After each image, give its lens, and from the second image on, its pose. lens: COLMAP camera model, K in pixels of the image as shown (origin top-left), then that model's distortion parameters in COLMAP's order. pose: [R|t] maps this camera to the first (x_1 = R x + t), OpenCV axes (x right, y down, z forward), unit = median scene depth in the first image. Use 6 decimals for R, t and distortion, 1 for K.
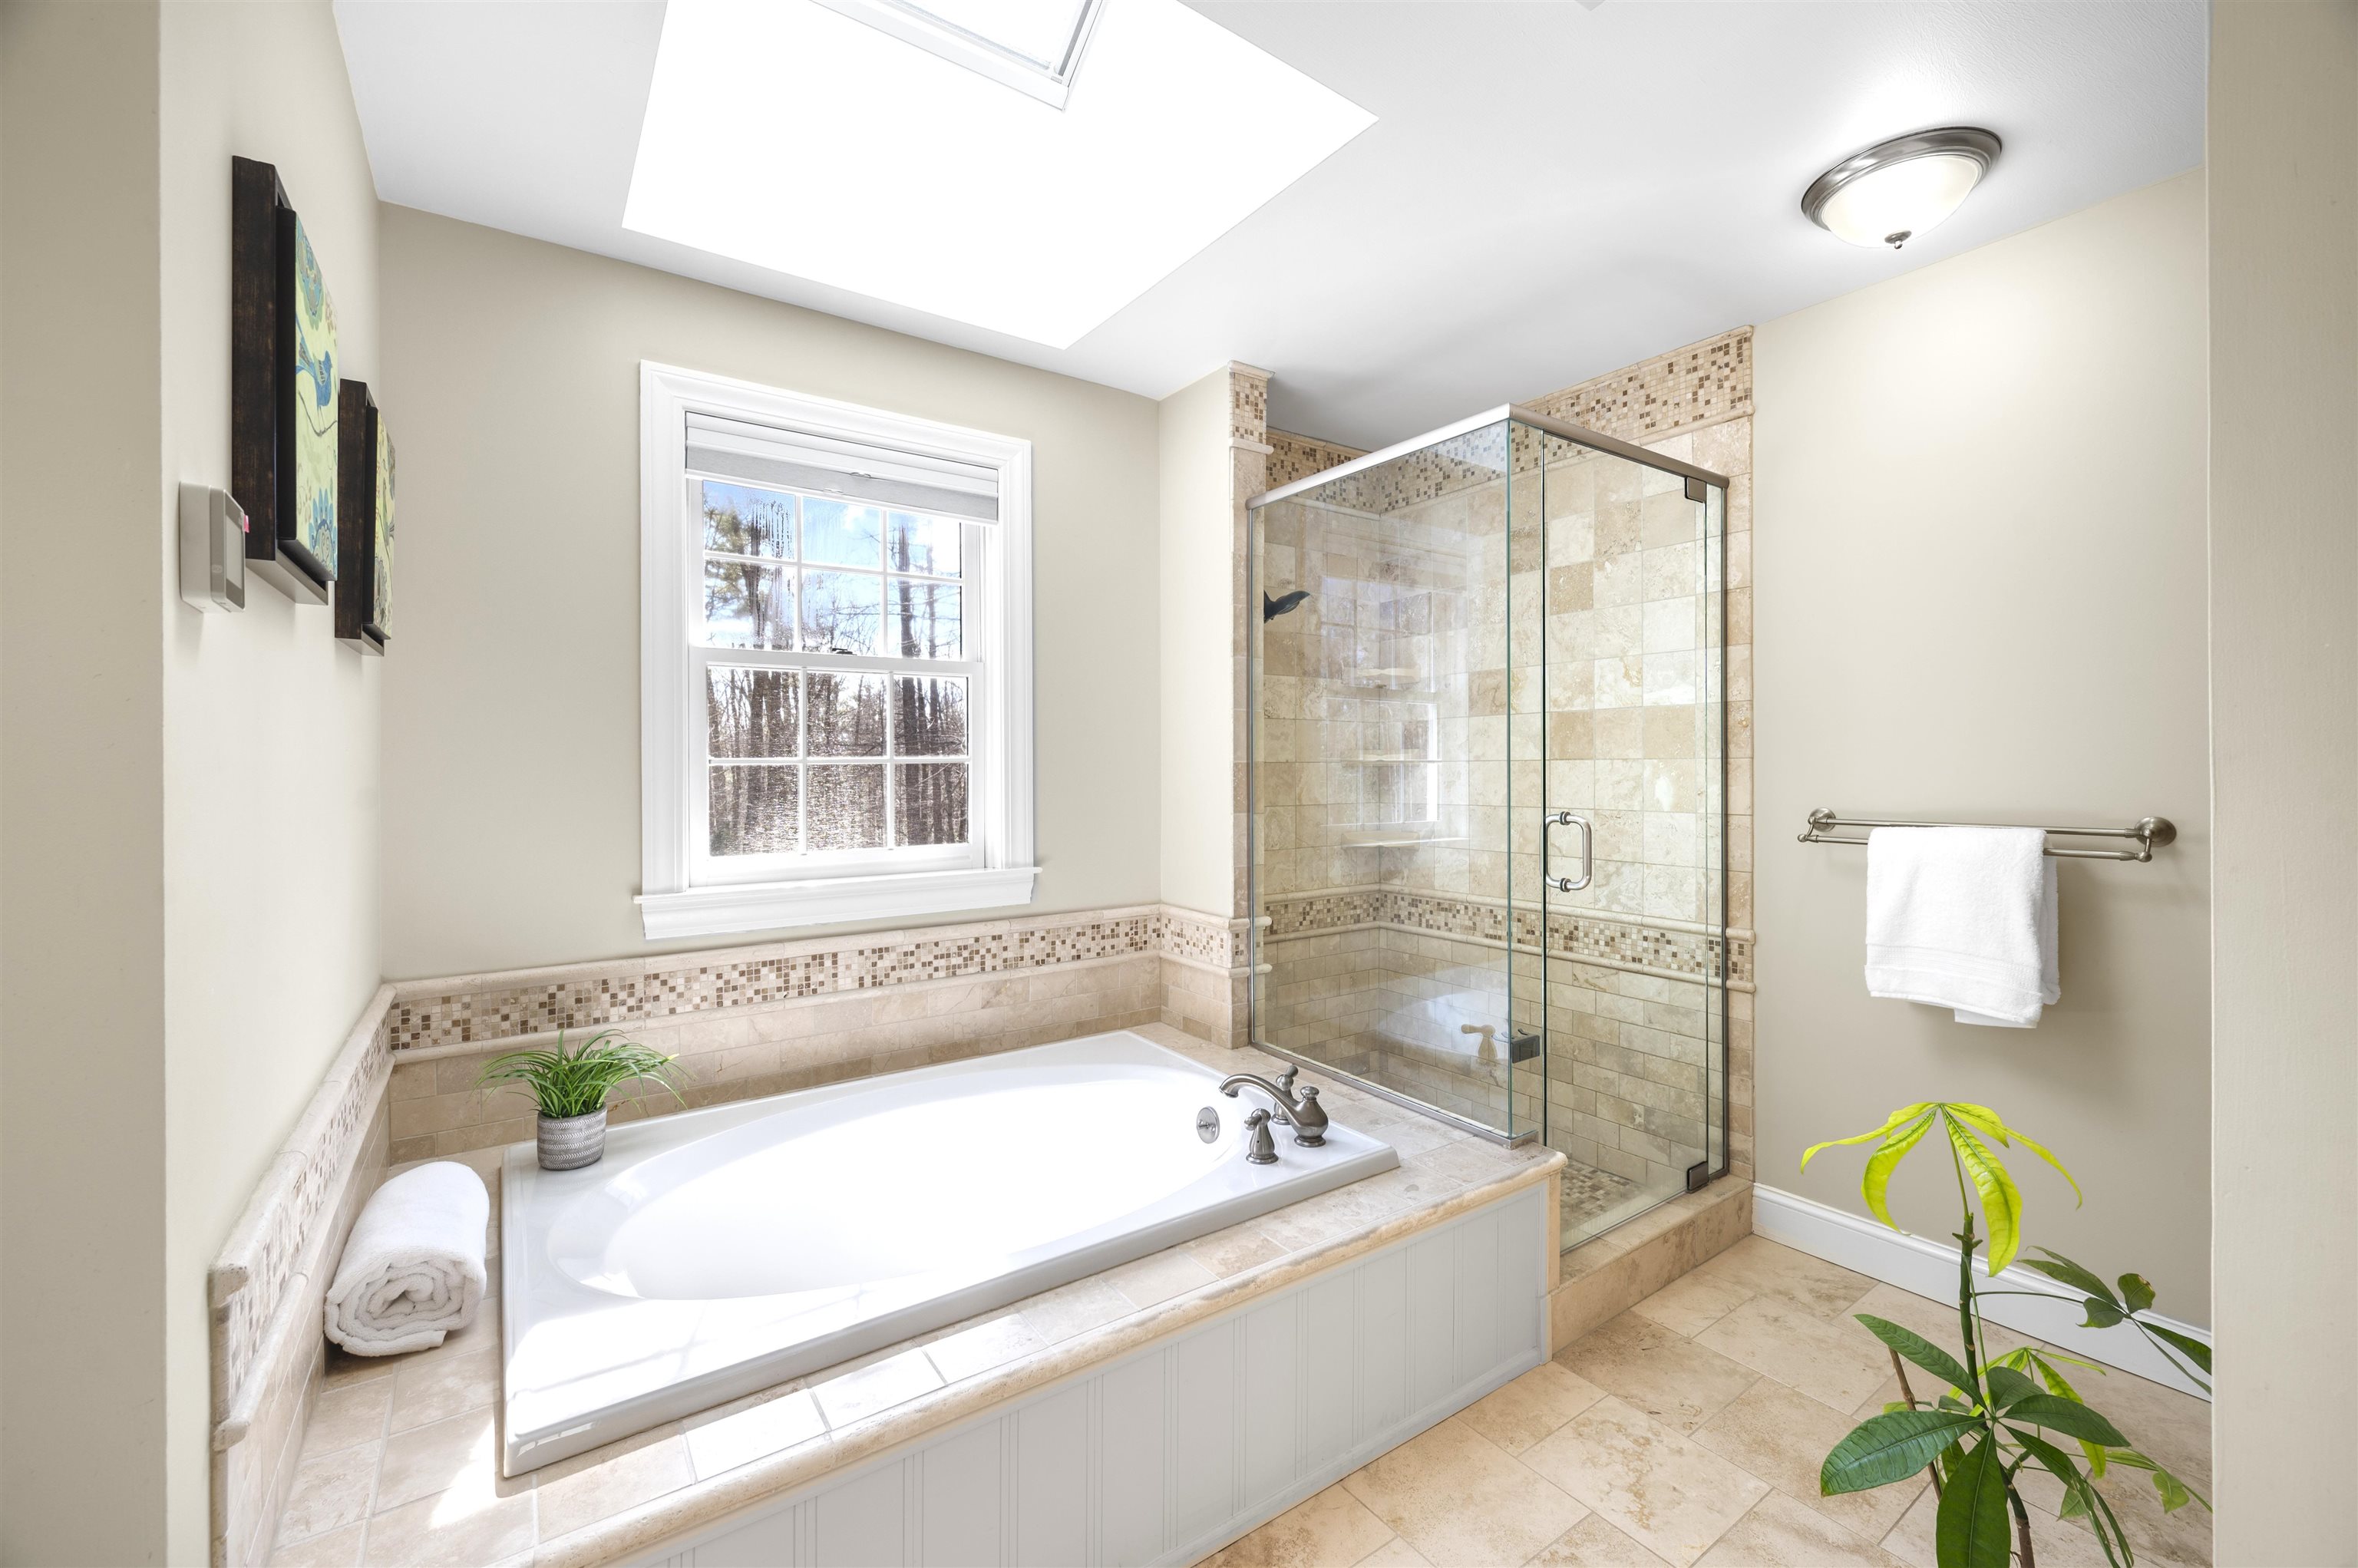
lens RADIAL K [[980.6, 0, 1227.0], [0, 980.6, 765.2], [0, 0, 1]] dist [-0.002404, 0.000898]
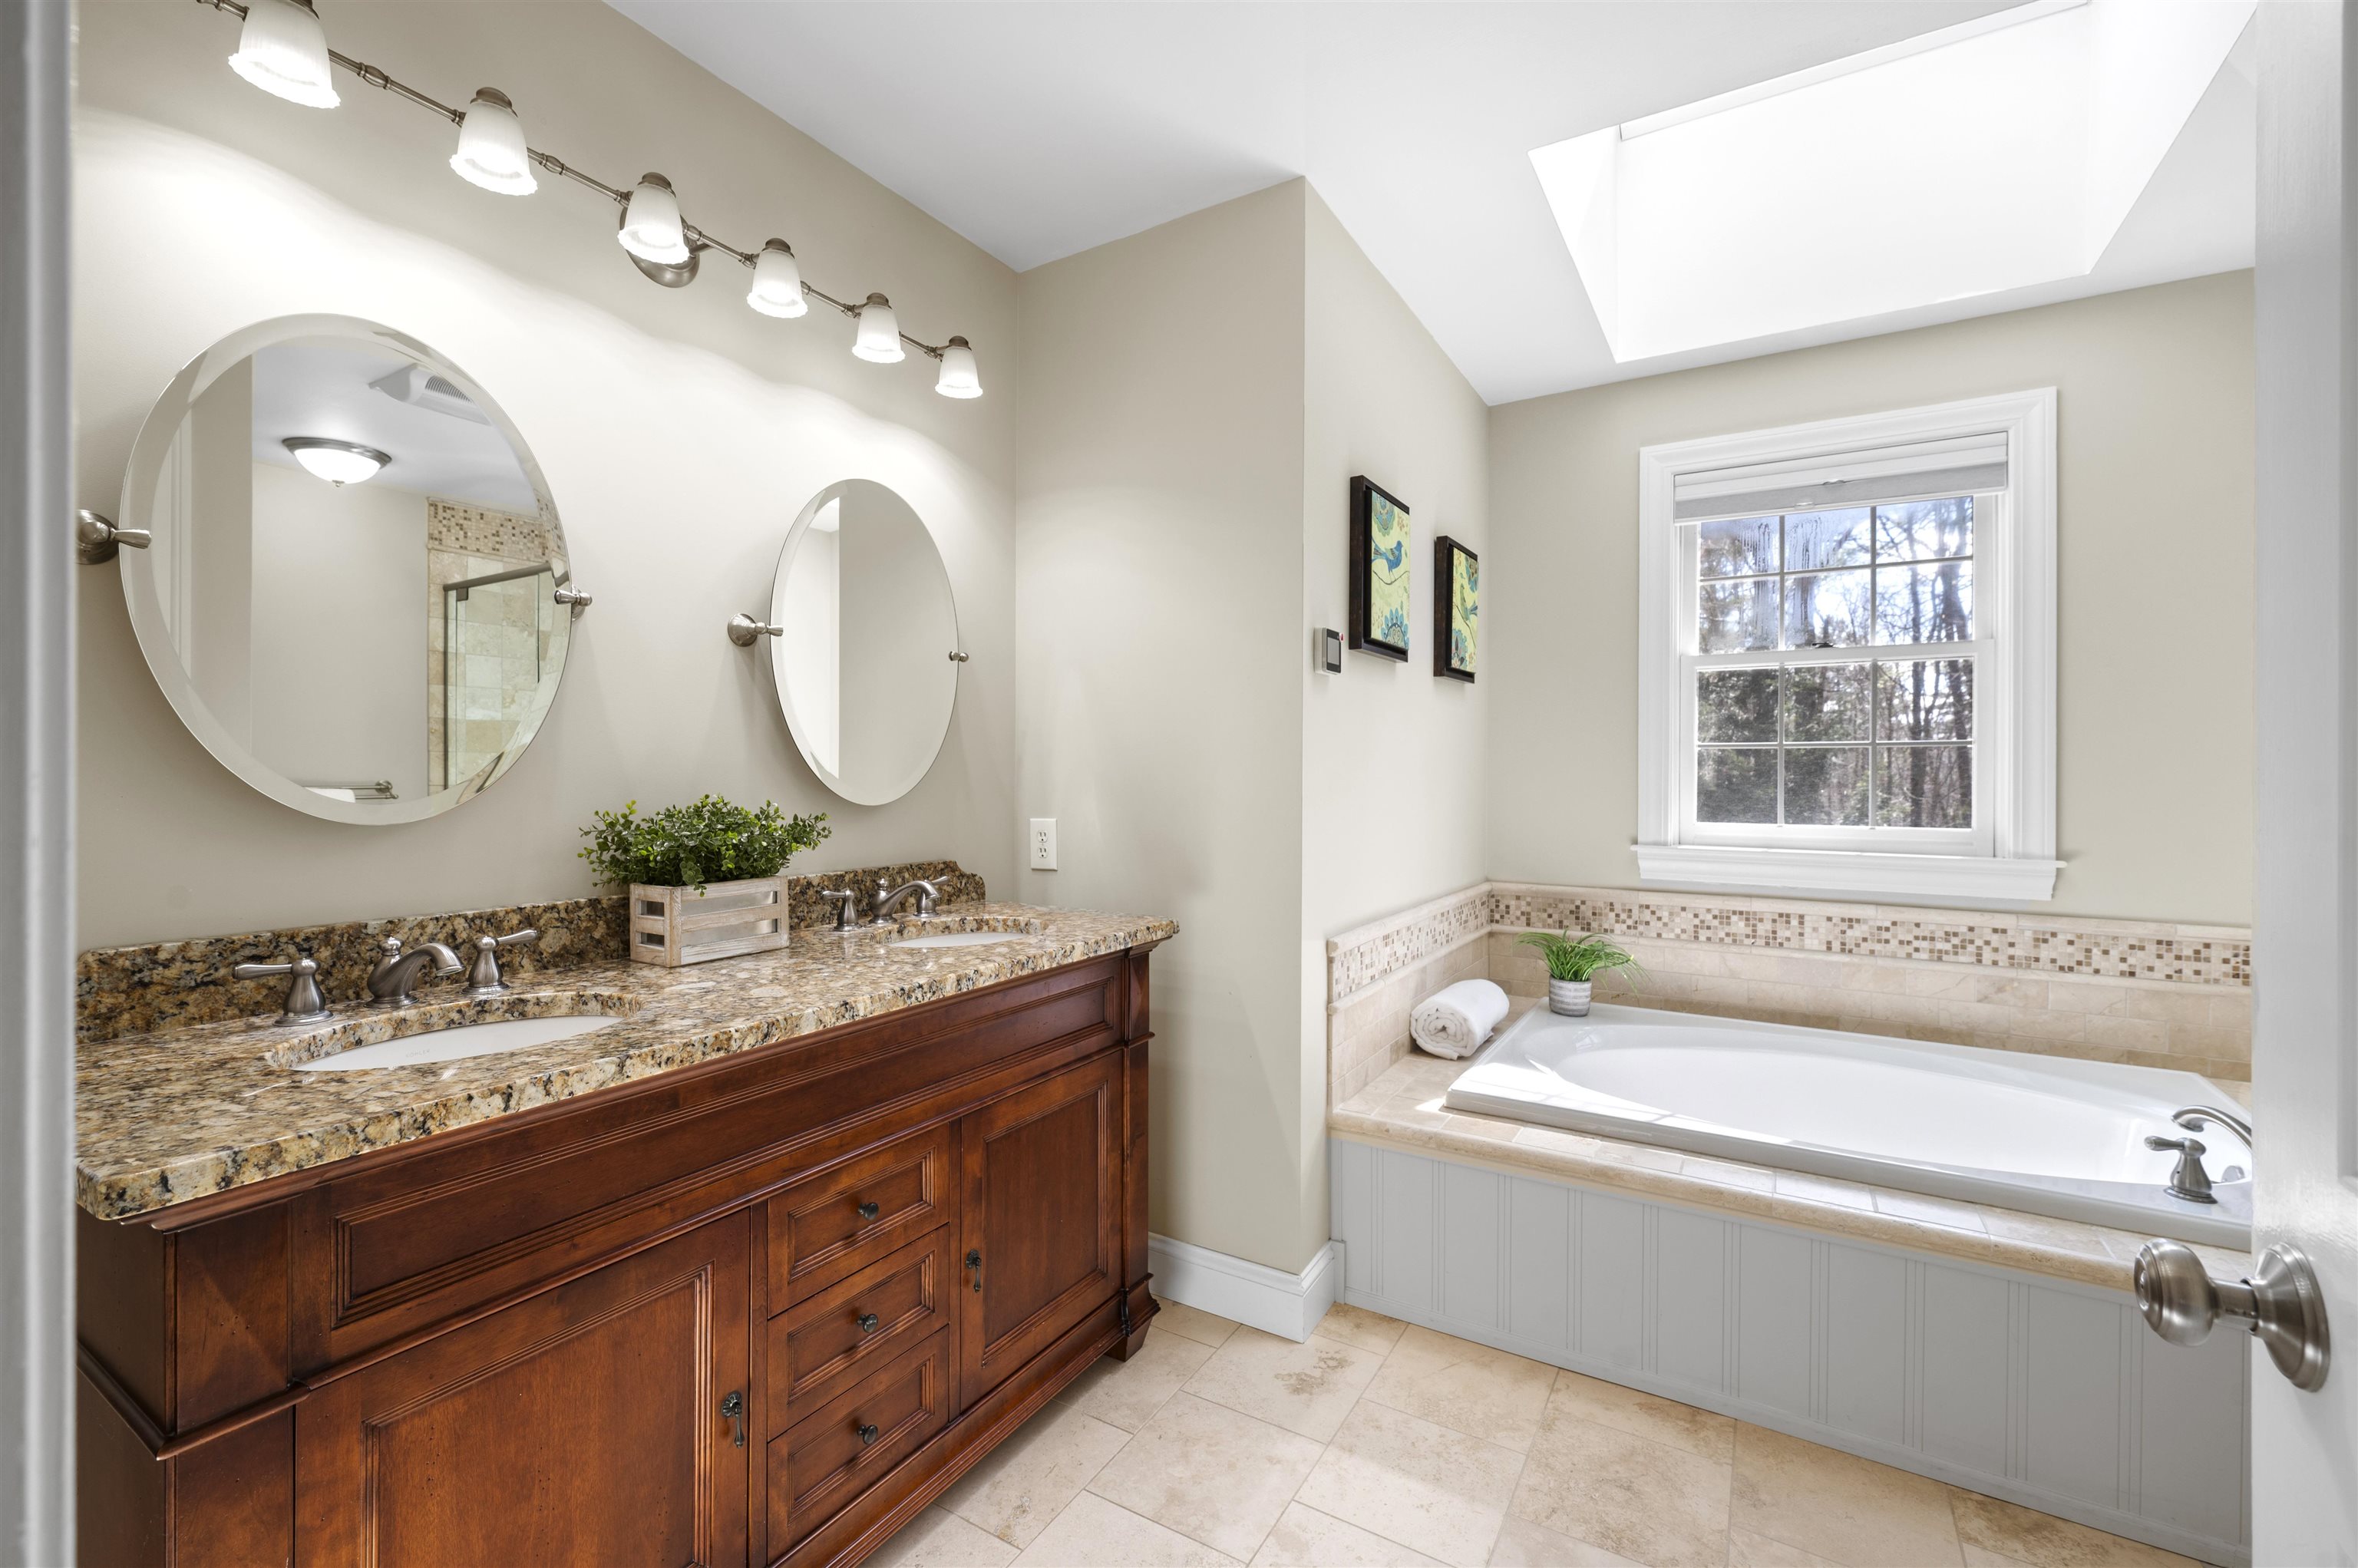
lens RADIAL K [[980.6, 0, 1170.3], [0, 980.6, 773.1], [0, 0, 1]] dist [-0.002404, 0.000898]
pose [[0.394597, 0.008787, -0.918812, 0.338841], [-0.005114, 0.999960, 0.007367, 0.023450], [0.918840, 0.001792, 0.394626, -0.109279]]
